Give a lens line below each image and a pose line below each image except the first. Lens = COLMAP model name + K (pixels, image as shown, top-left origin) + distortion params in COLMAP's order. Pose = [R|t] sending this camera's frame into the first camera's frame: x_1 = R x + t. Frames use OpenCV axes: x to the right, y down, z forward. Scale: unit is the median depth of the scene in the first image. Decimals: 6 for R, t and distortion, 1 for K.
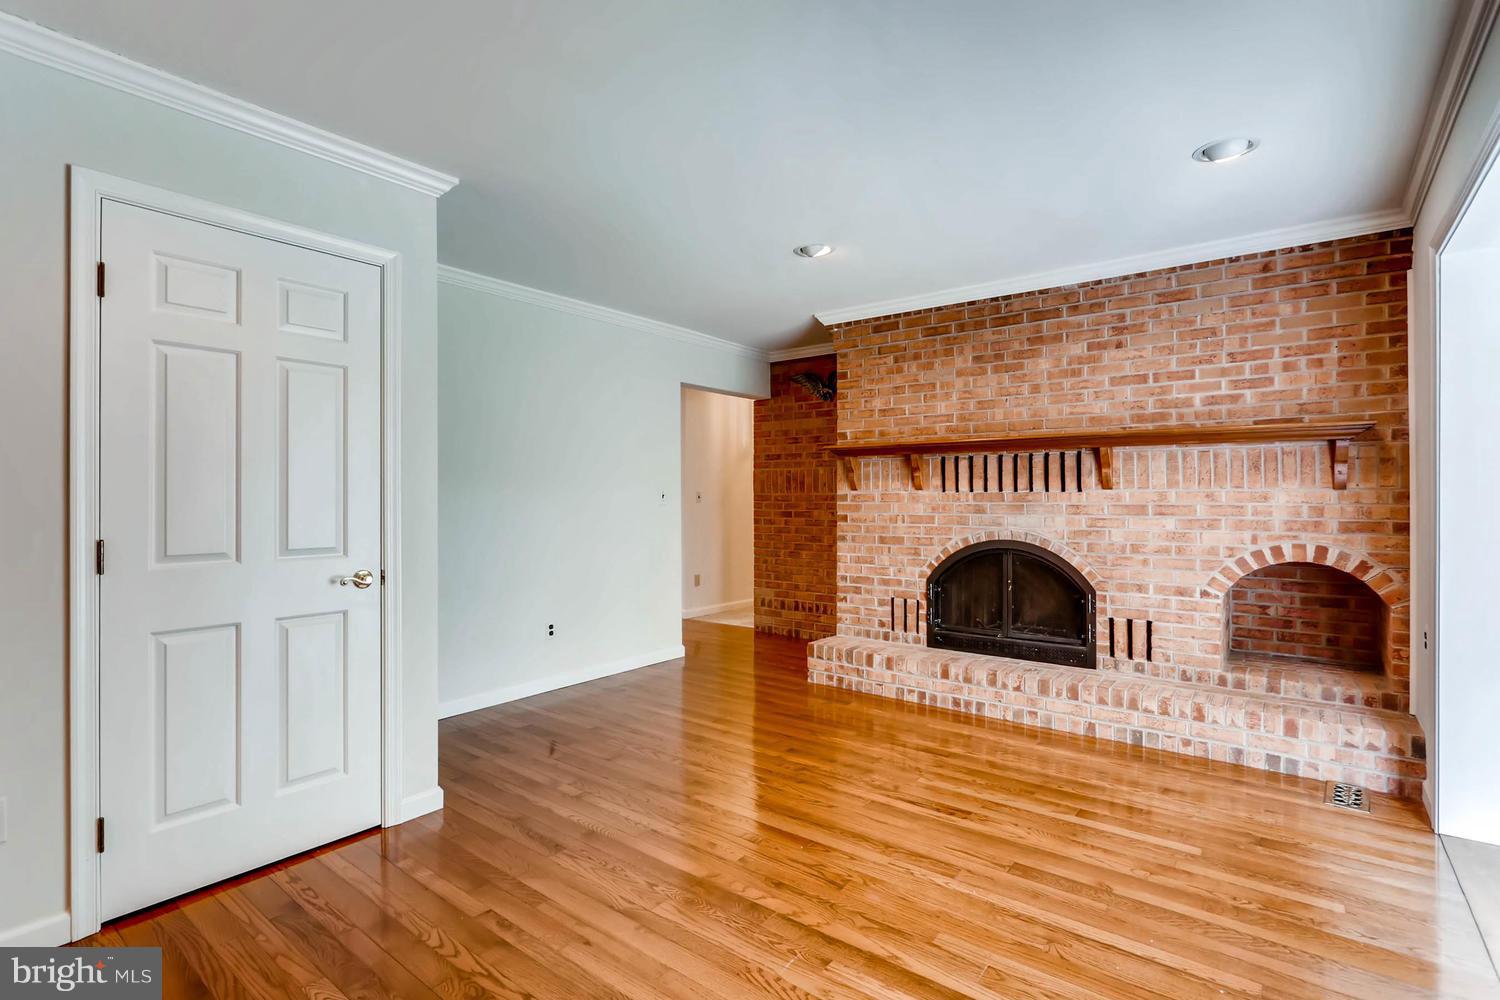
lens RADIAL K [[704.0, 0, 756.2], [0, 704.0, 502.4], [0, 0, 1]] dist [0.001023, 0.000281]
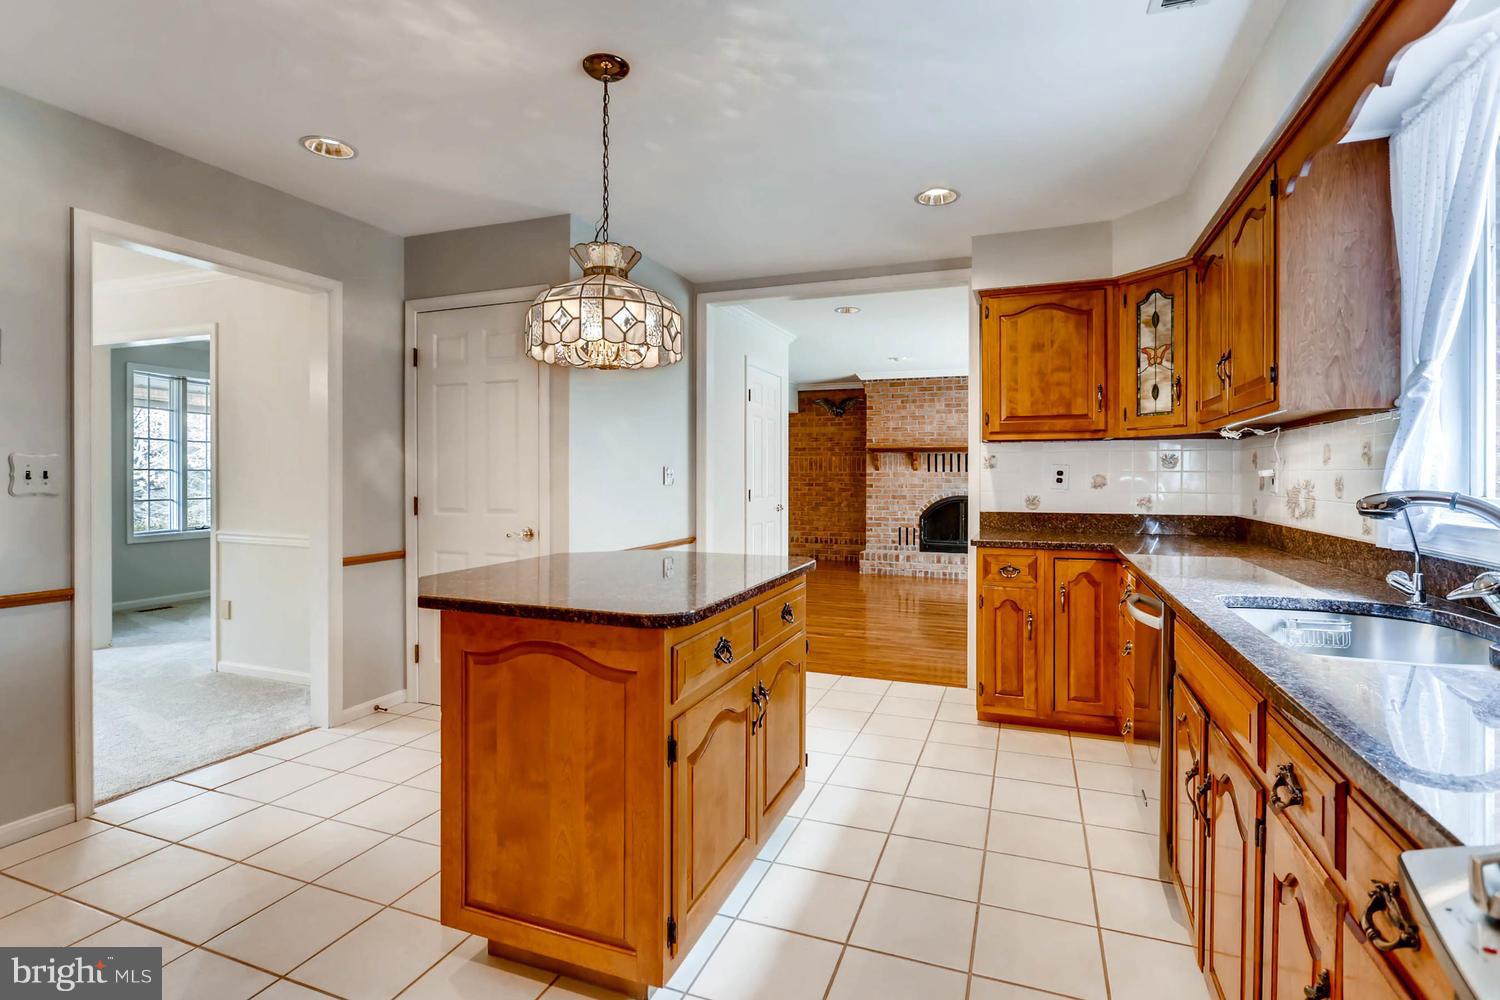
lens RADIAL K [[713.3, 0, 751.1], [0, 713.3, 485.2], [0, 0, 1]] dist [0.000541, 0.000067]
pose [[0.957607, -0.000514, 0.288078, -0.744425], [-0.001726, 0.999970, 0.007524, 0.008094], [-0.288074, -0.007702, 0.957577, -0.722421]]
